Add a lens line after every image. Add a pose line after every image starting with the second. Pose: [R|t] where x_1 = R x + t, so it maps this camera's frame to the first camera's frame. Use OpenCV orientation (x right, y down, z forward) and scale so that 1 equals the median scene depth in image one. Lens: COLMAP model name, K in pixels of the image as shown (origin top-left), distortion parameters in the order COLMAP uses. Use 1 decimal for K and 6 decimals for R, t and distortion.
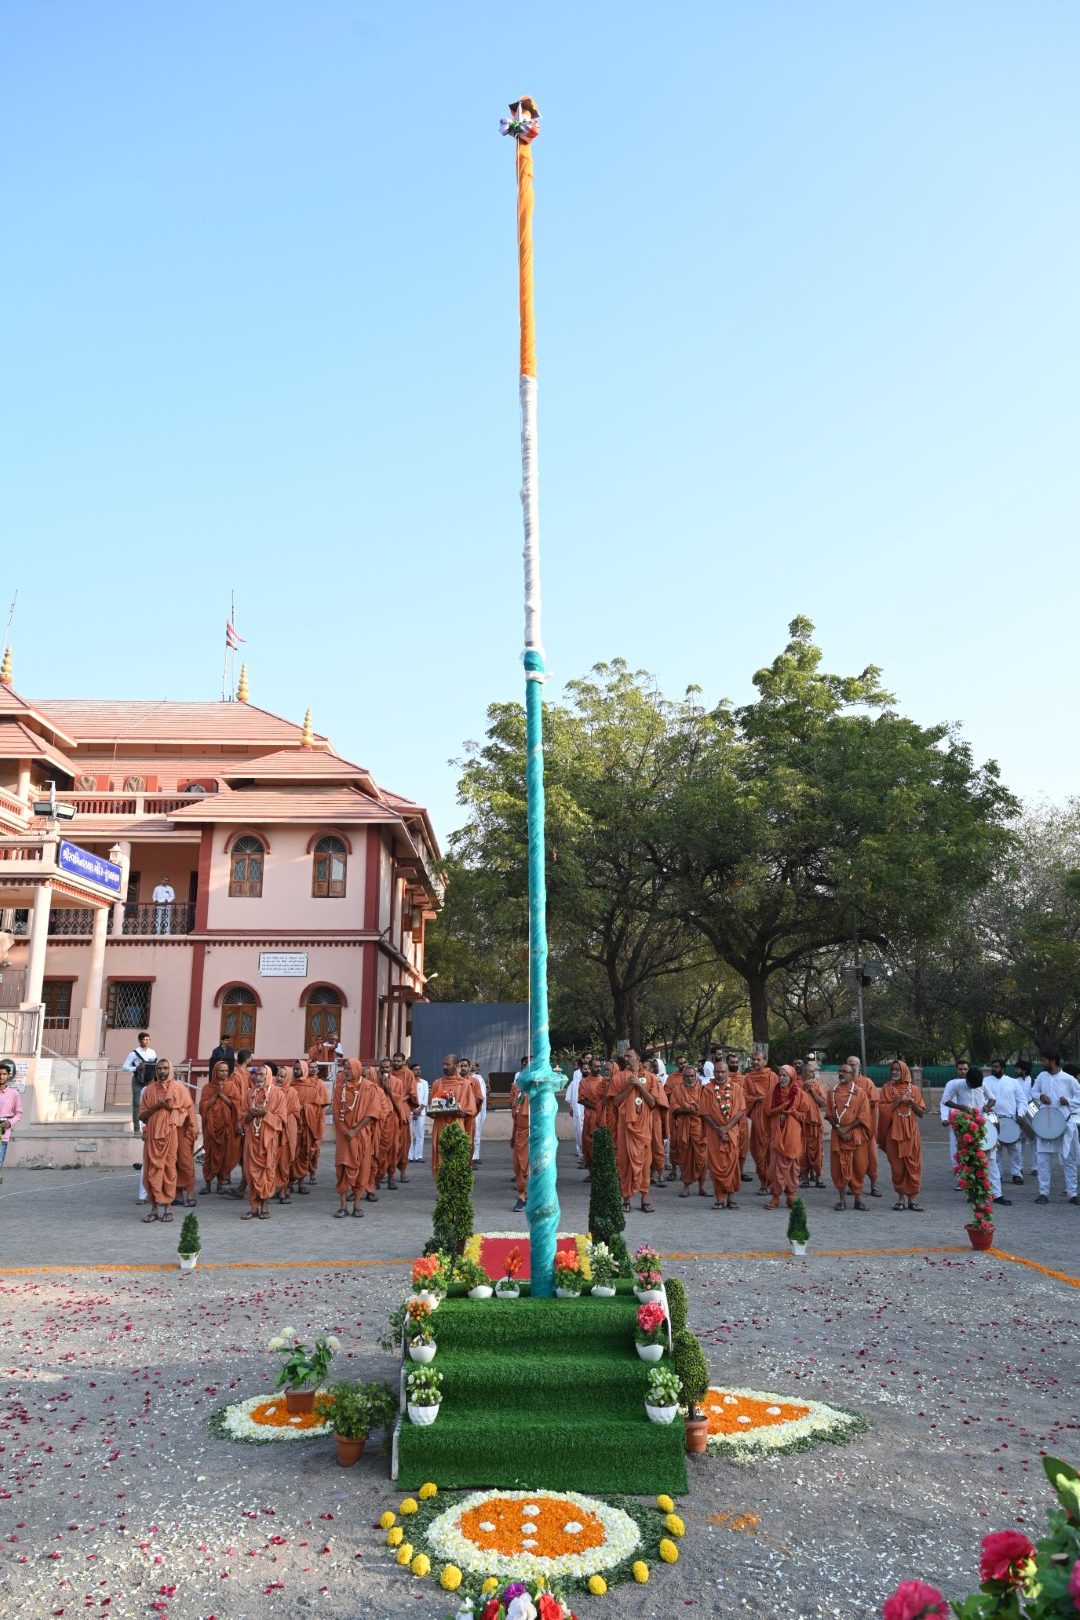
lens RADIAL K [[1083.5, 0, 540.0], [0, 1083.5, 810.0], [0, 0, 1]] dist [0.006533, 0.000847]
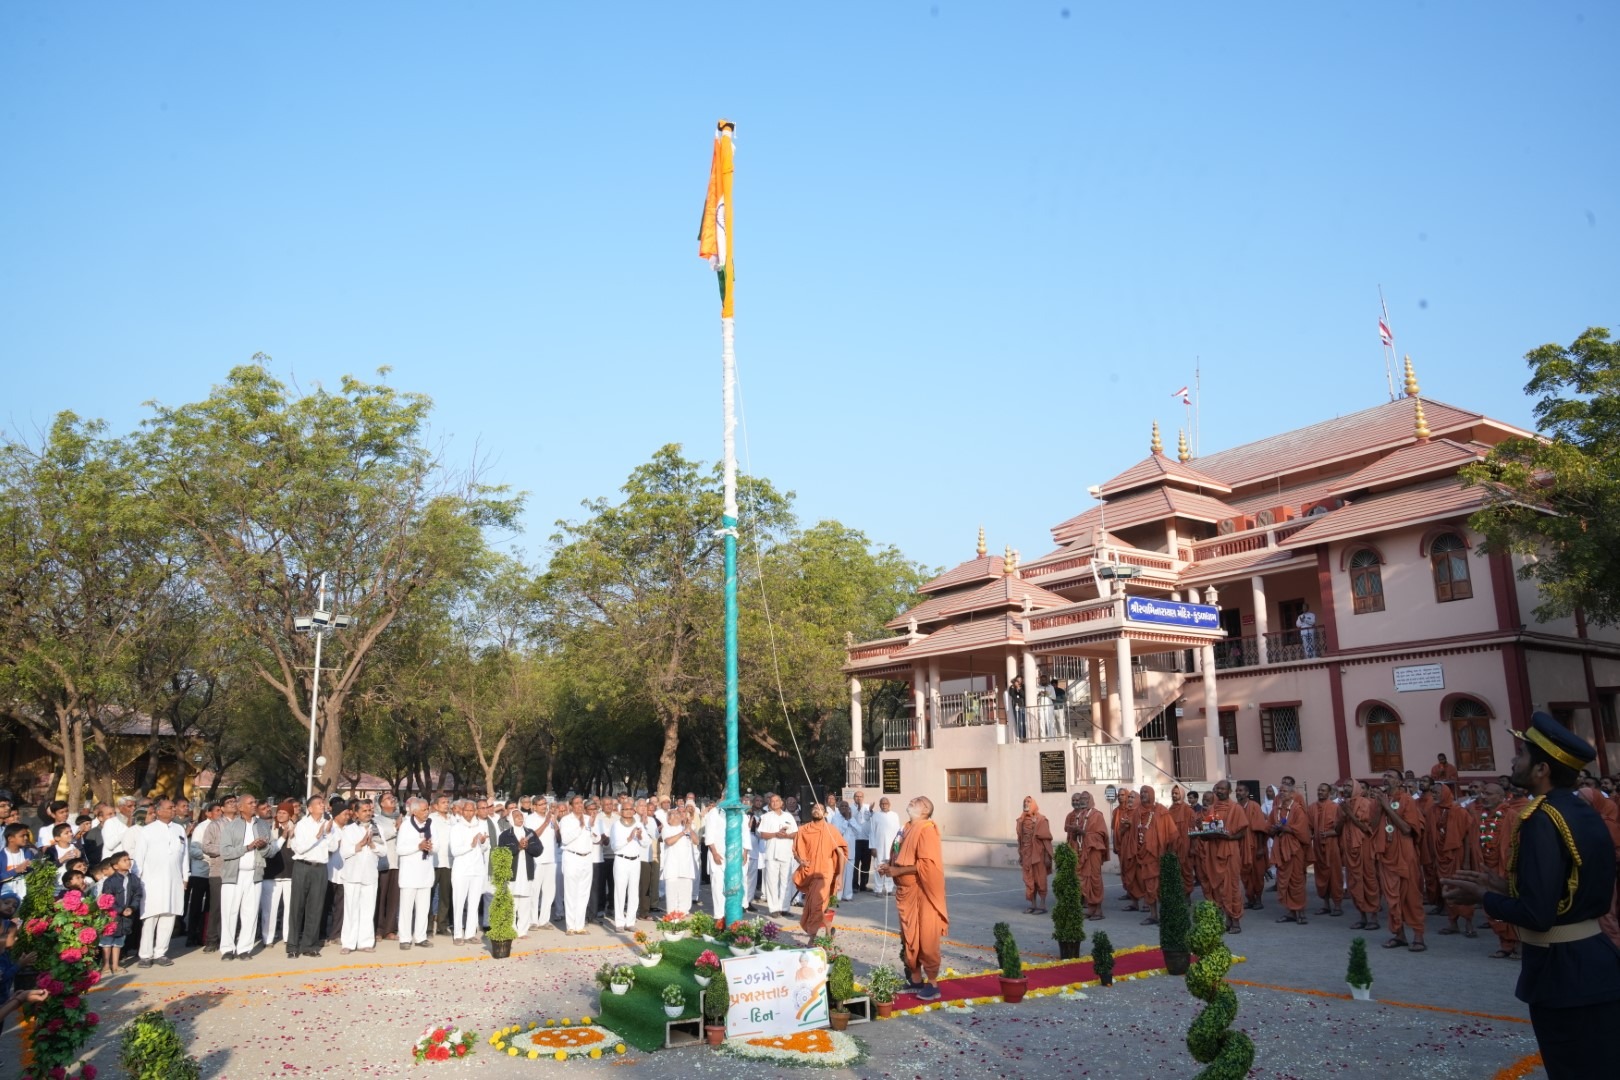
lens RADIAL K [[1113.4, 0, 810.0], [0, 1113.4, 540.0], [0, 0, 1]] dist [-0.127085, 0.100680]
pose [[0.524808, -0.187609, -0.830289, 0.284719], [0.196508, 0.975765, -0.096272, 0.012186], [0.828228, -0.112634, 0.548955, 0.062139]]
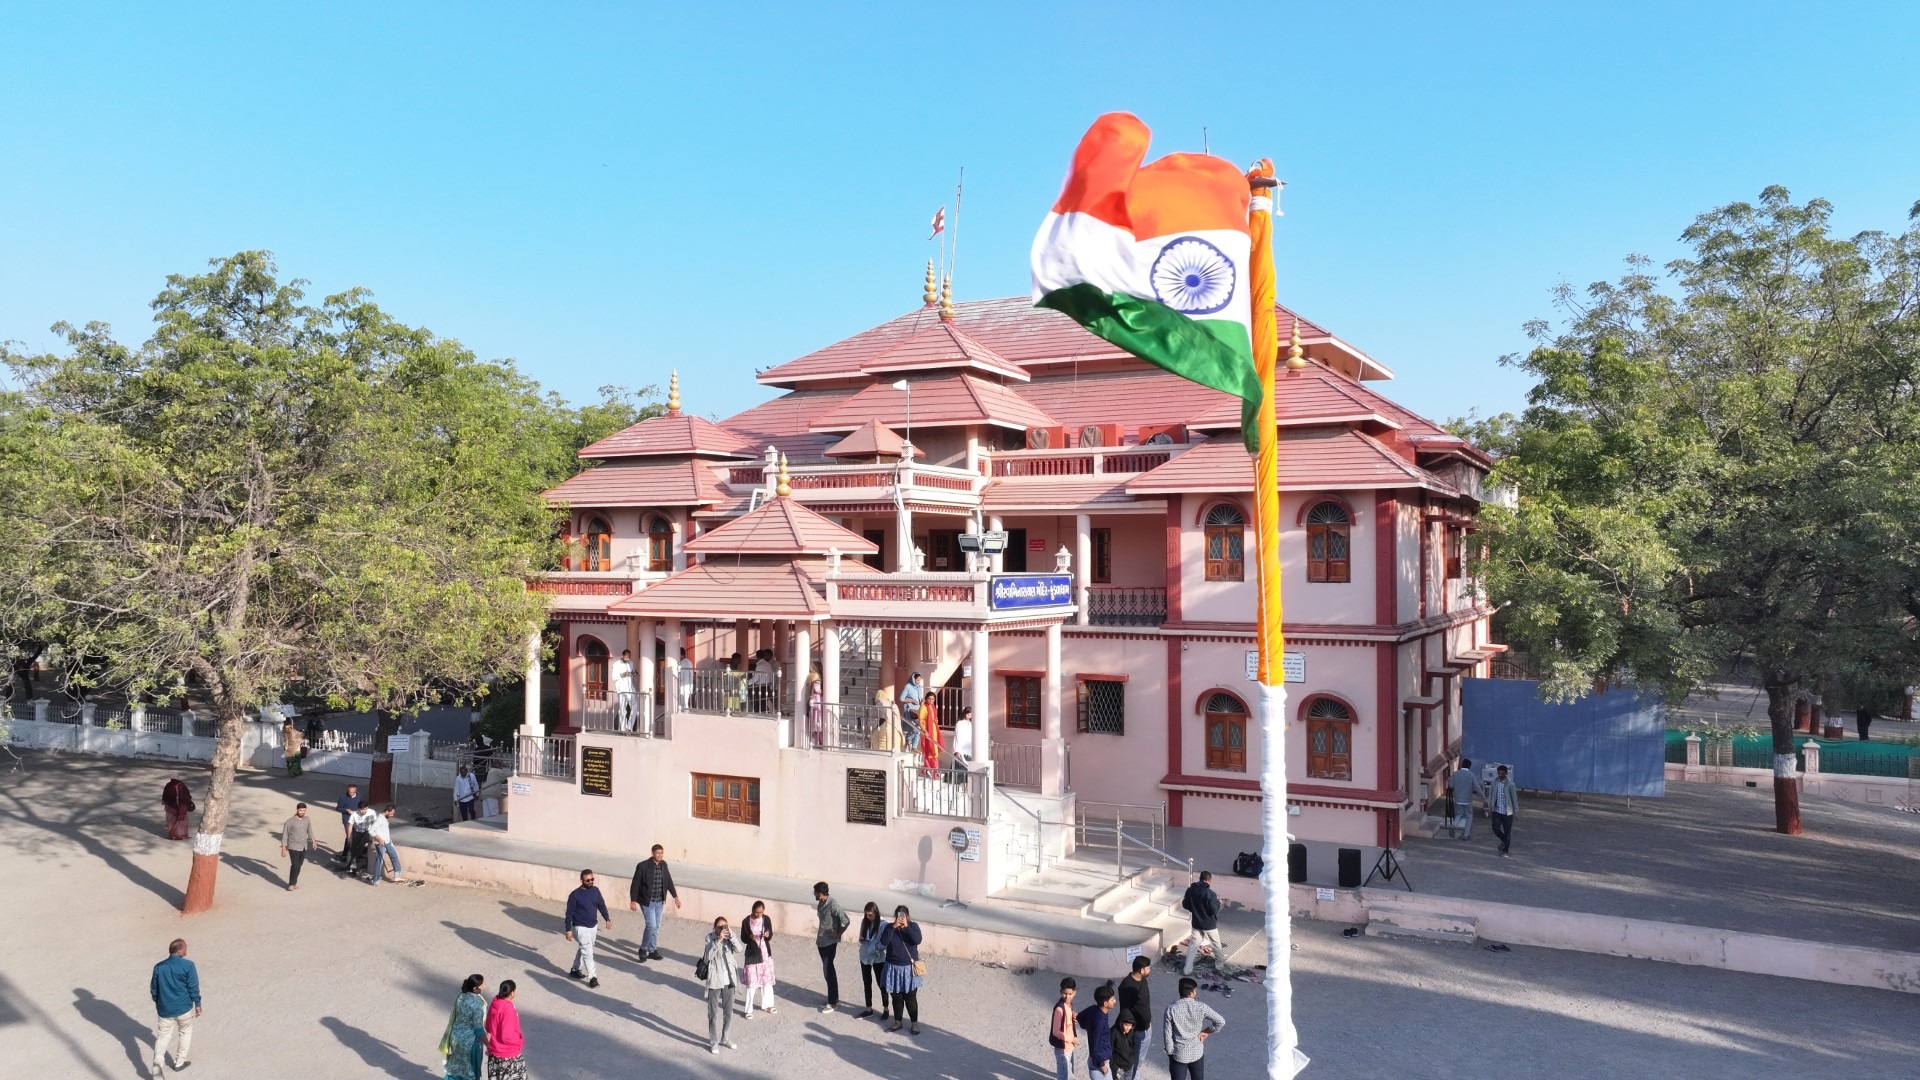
lens RADIAL K [[1338.4, 0, 964.8], [0, 1338.4, 533.9], [0, 0, 1]] dist [0.009546, 0.006766]
pose [[0.870662, -0.006542, -0.491838, 0.050853], [0.105838, 0.978982, 0.174334, -0.150445], [0.480360, -0.203841, 0.853055, 0.064419]]
